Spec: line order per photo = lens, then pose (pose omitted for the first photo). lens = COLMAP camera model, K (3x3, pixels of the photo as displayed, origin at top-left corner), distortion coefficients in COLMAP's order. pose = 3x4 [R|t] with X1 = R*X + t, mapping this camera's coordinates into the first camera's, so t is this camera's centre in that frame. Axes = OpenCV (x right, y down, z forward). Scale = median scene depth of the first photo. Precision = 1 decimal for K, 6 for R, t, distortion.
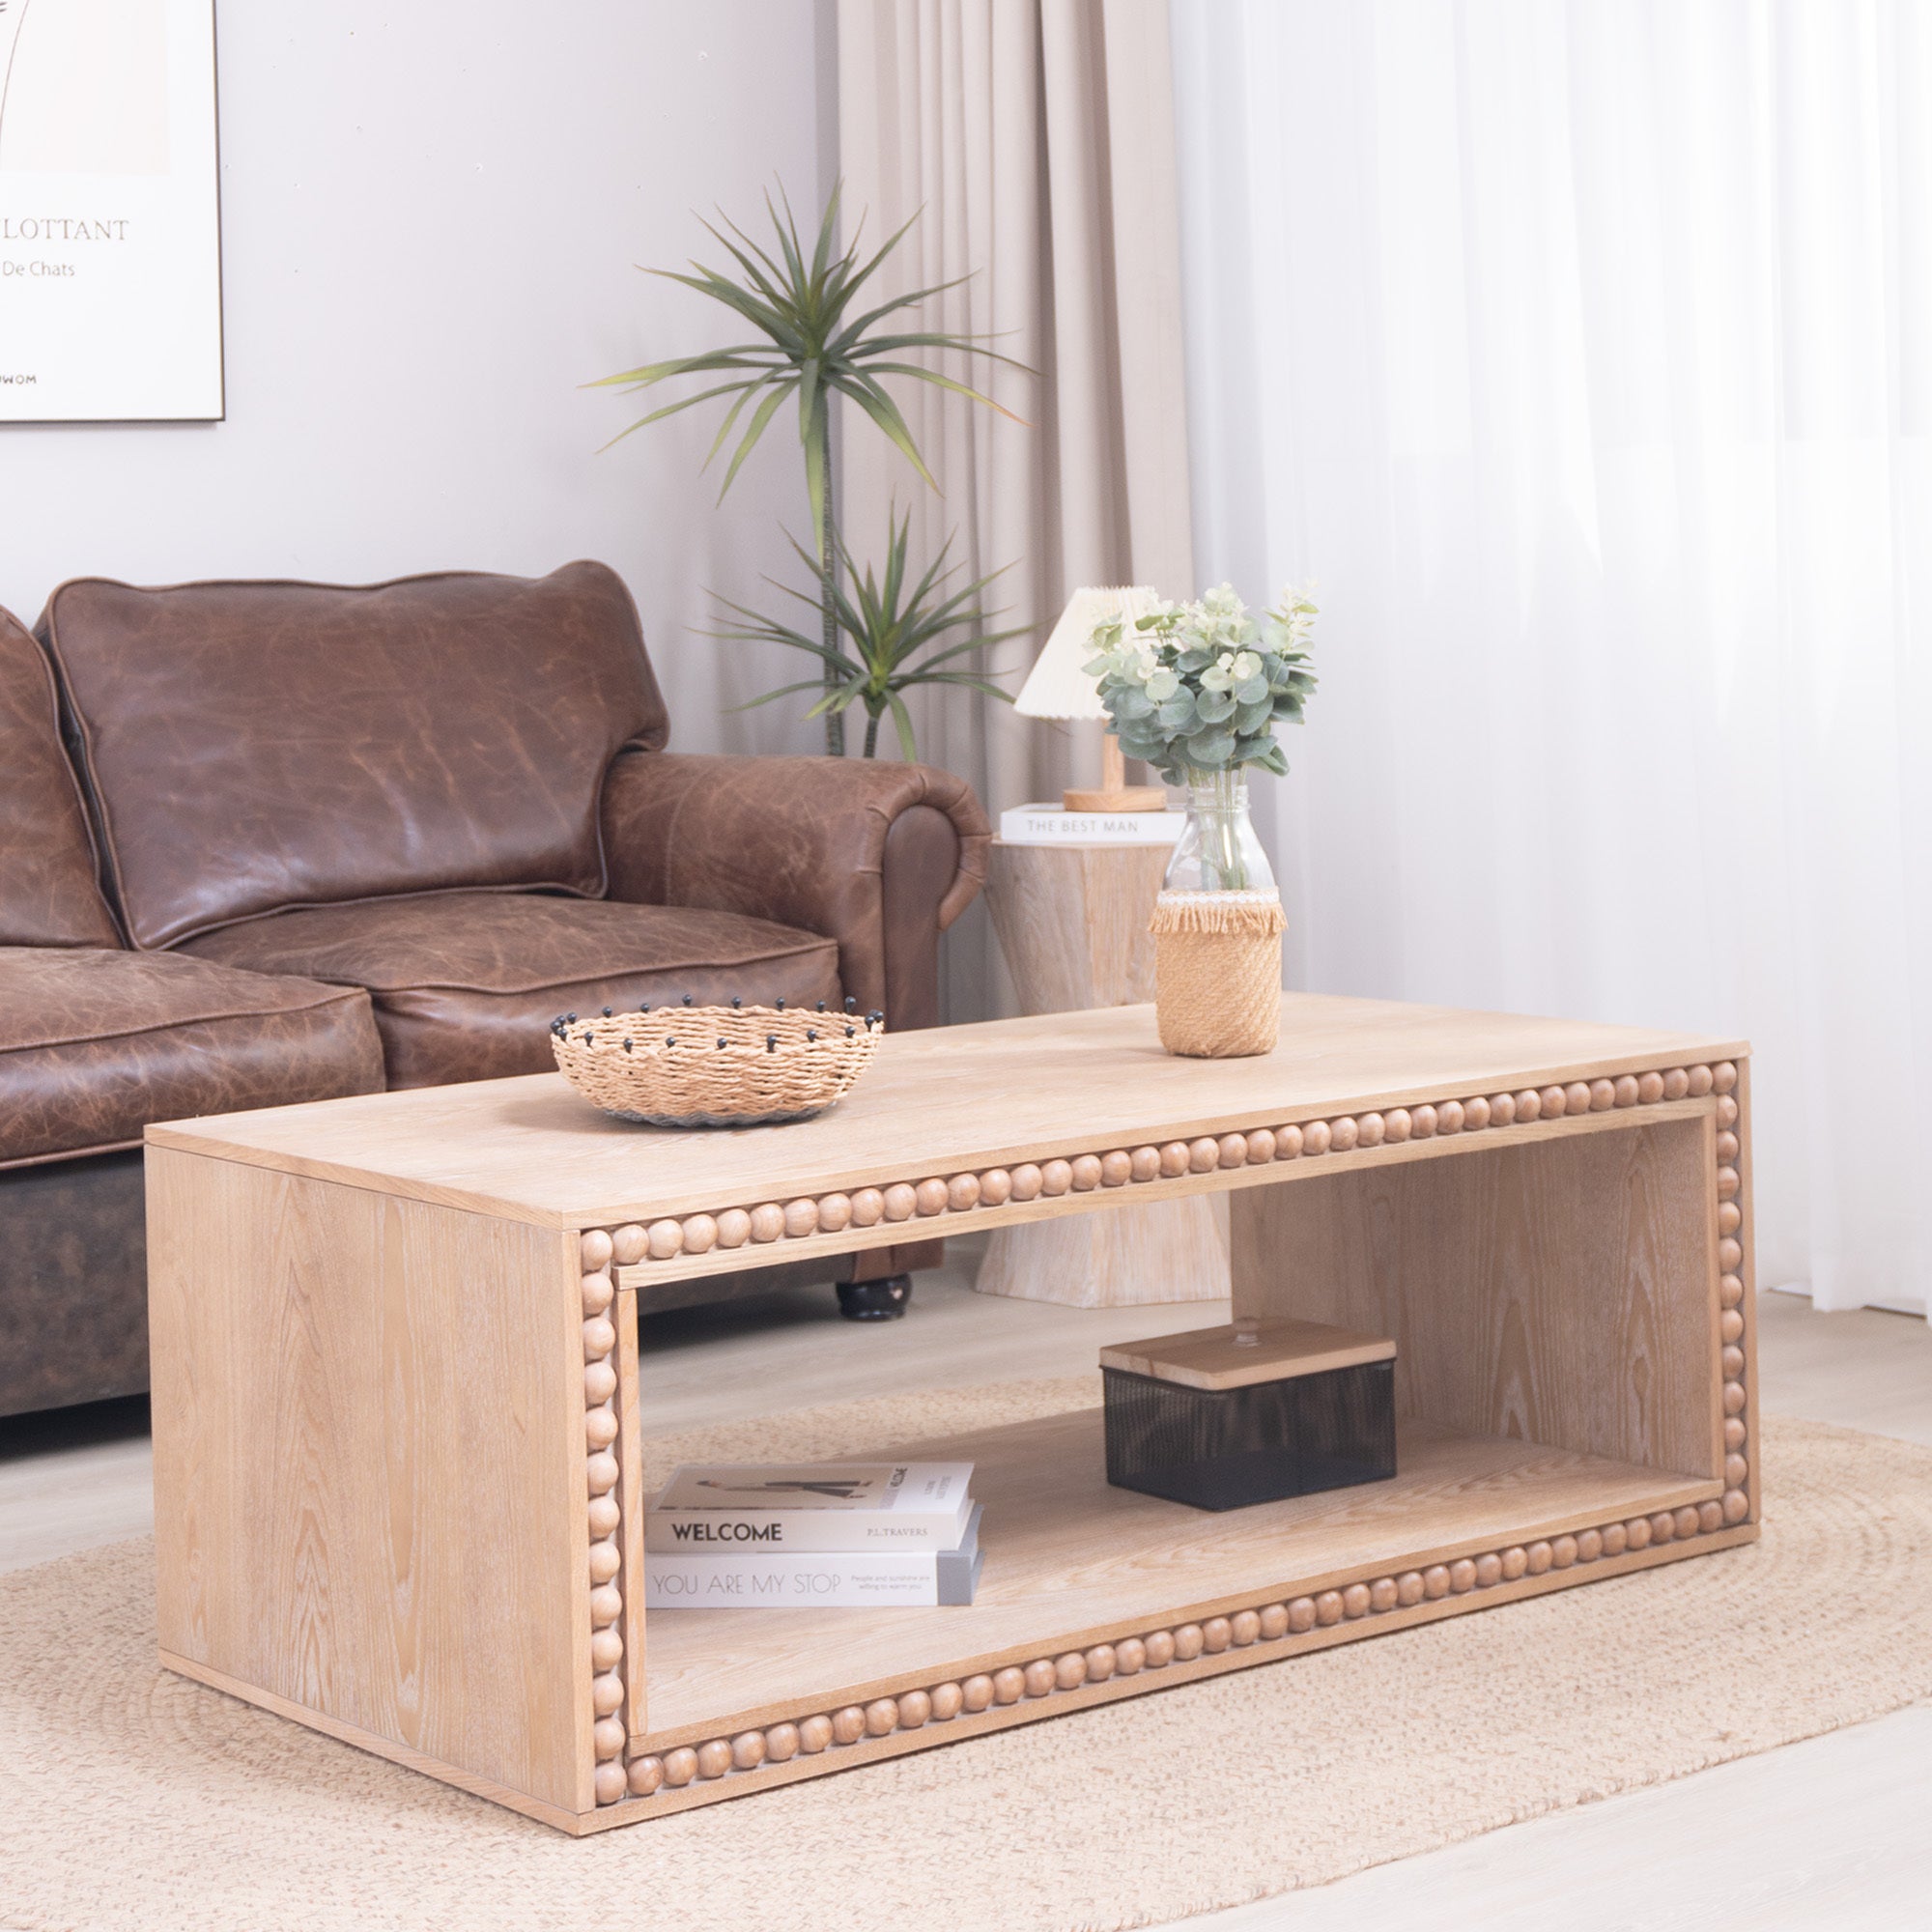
lens RADIAL K [[4366.1, 0, 833.1], [0, 4366.1, 967.1], [0, 0, 1]] dist [-0.017614, -0.168351]
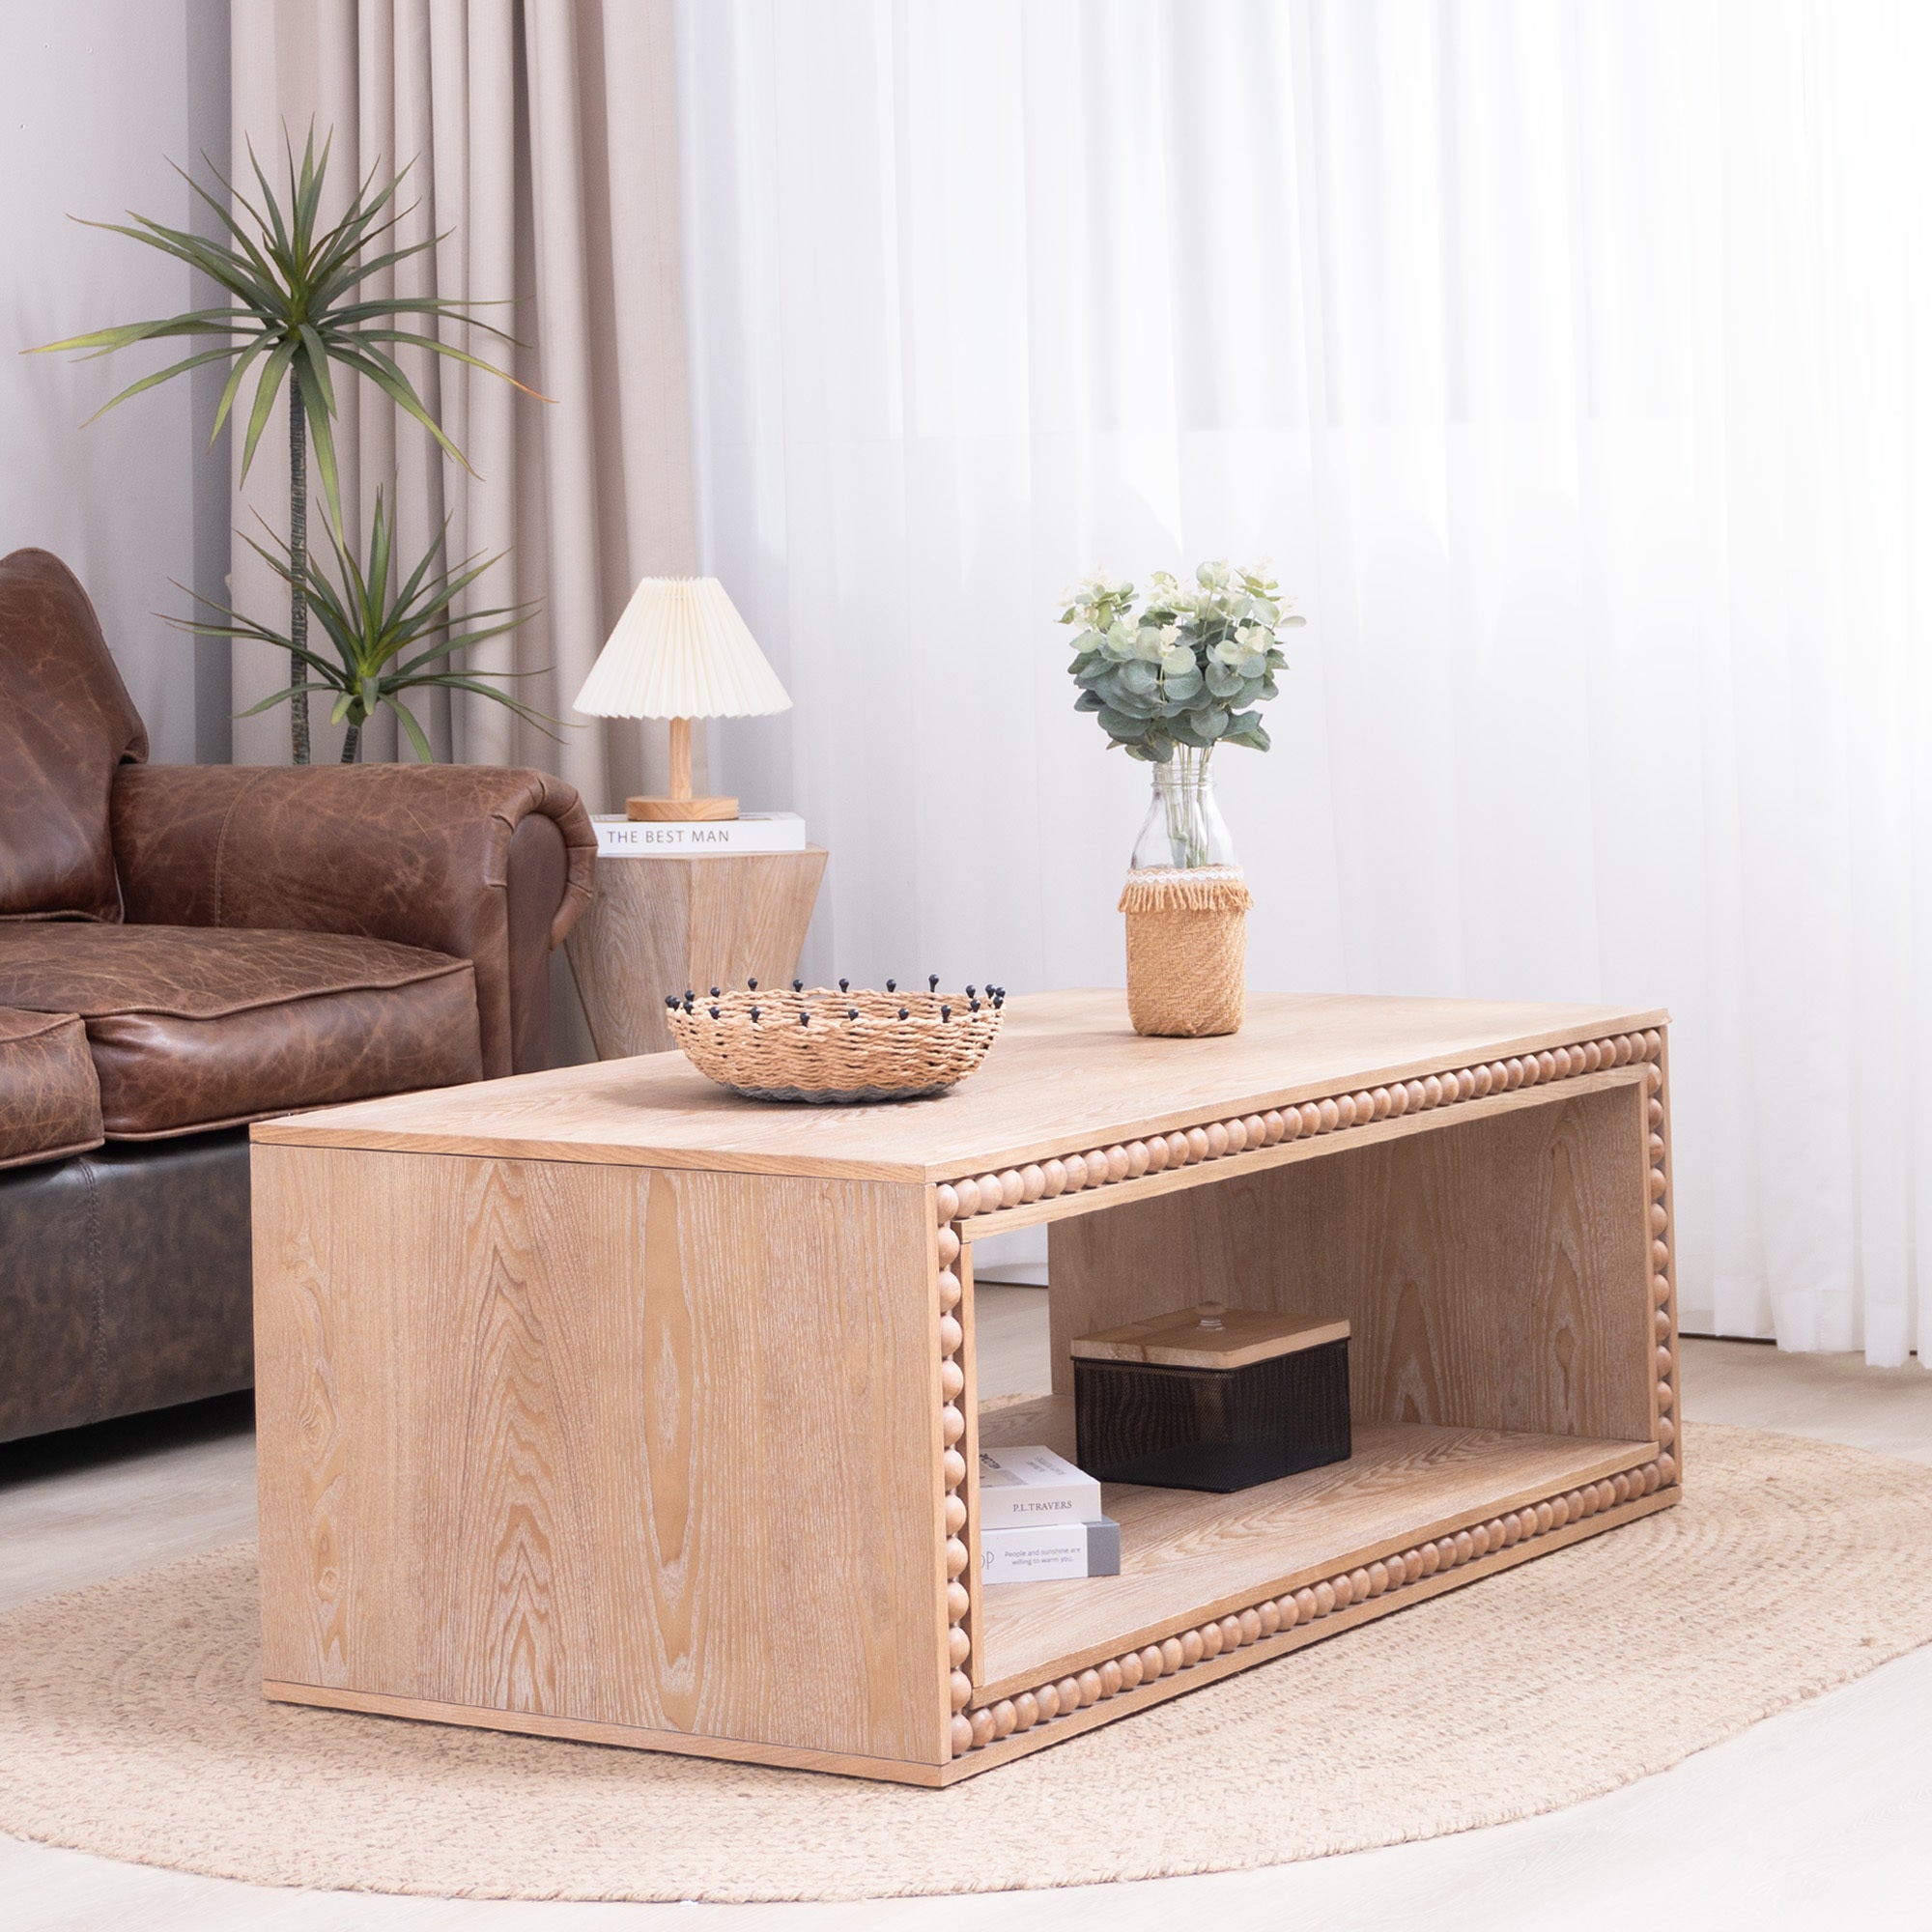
lens RADIAL K [[5549.4, 0, 966.0], [0, 5549.4, 966.0], [0, 0, 1]] dist [-0.014414, -0.670939]
pose [[0.946092, -0.021783, 0.323165, -0.401645], [0.029781, 0.999360, -0.019823, 0.030666], [-0.322526, 0.028379, 0.946135, -0.190012]]
